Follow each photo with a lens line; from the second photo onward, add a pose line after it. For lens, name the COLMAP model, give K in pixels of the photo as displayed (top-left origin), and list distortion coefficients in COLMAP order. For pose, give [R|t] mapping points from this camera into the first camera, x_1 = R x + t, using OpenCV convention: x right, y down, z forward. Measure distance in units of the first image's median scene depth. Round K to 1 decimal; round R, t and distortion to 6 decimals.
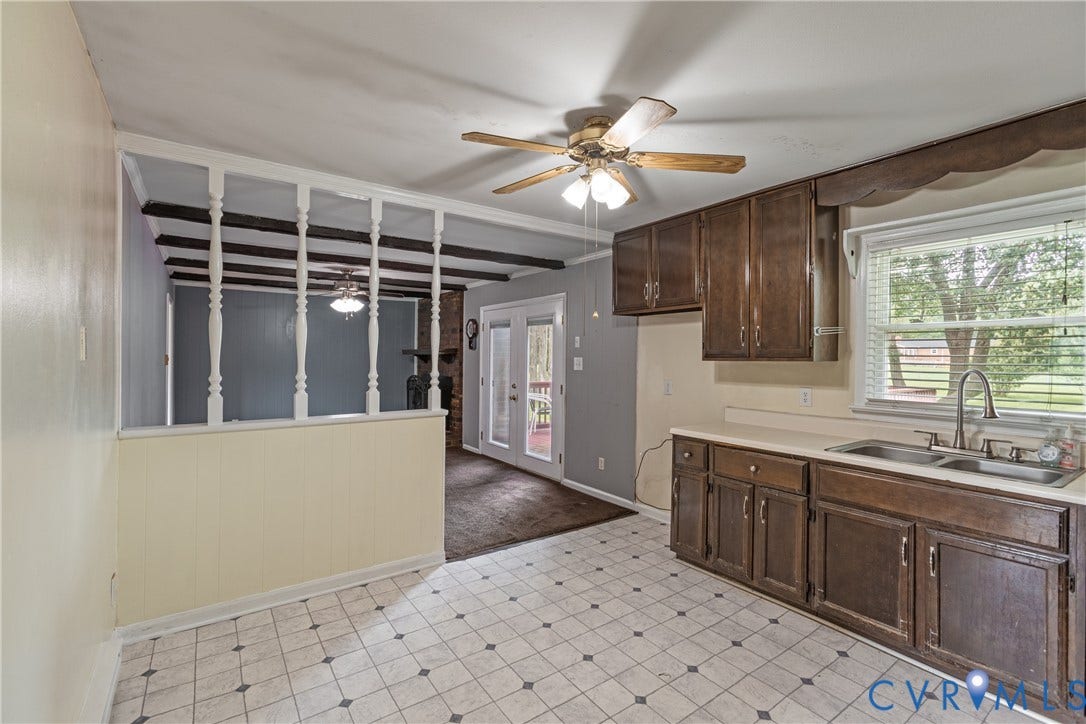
lens RADIAL K [[483.8, 0, 543.3], [0, 483.8, 358.7], [0, 0, 1]] dist [-0.001857, 0.000138]
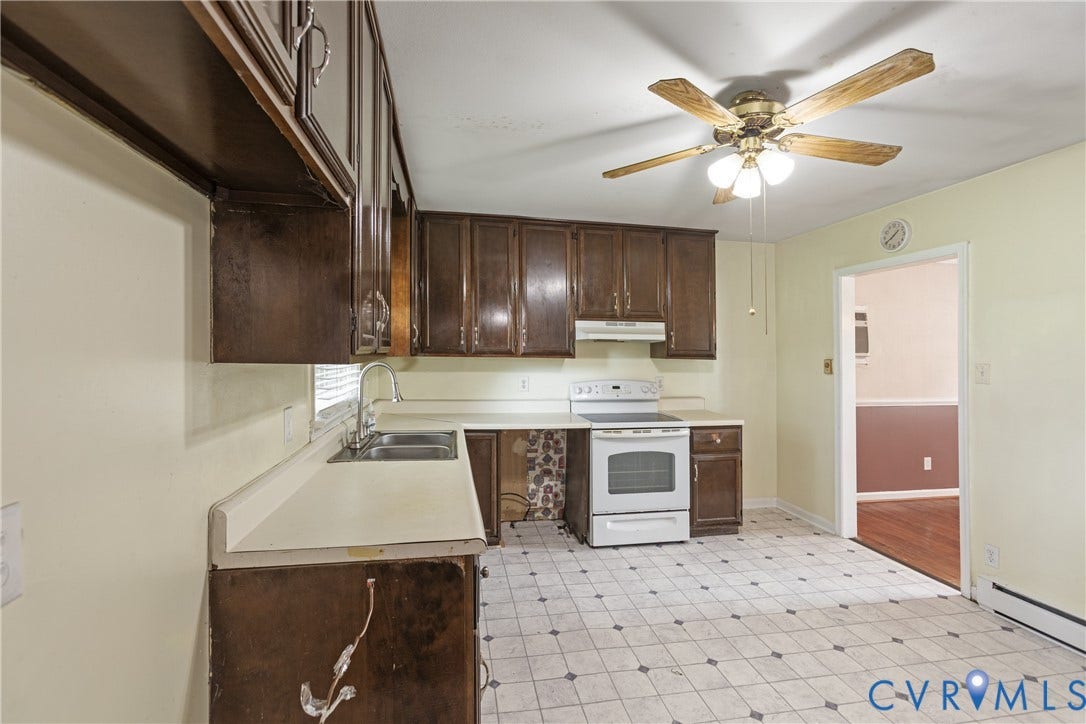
lens RADIAL K [[490.9, 0, 543.9], [0, 490.9, 341.6], [0, 0, 1]] dist [0.000586, -0.000027]
pose [[-0.910241, -0.013044, 0.413873, 0.057000], [-0.020858, 0.999679, -0.014368, -0.011263], [-0.413553, -0.021711, -0.910221, 1.360369]]
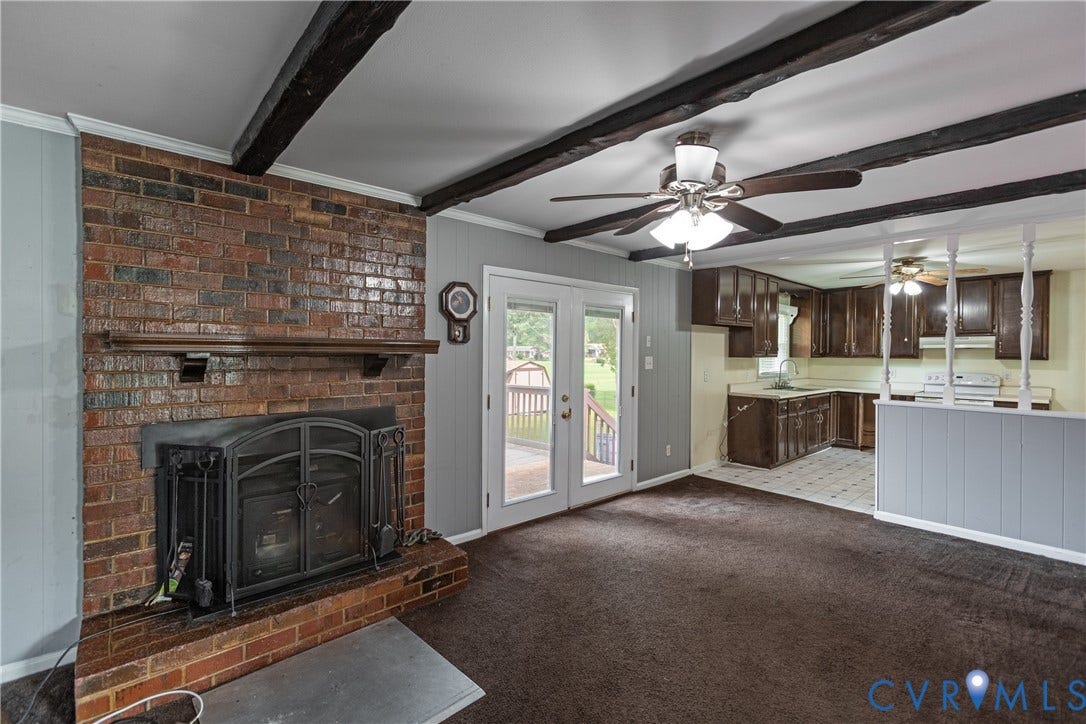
lens RADIAL K [[488.3, 0, 541.7], [0, 488.3, 353.3], [0, 0, 1]] dist [-0.000754, 0.010186]
pose [[-0.126198, -0.012779, 0.991923, -1.434005], [-0.004442, 0.999914, 0.012317, -0.032603], [-0.991995, -0.002851, -0.126244, 2.126533]]
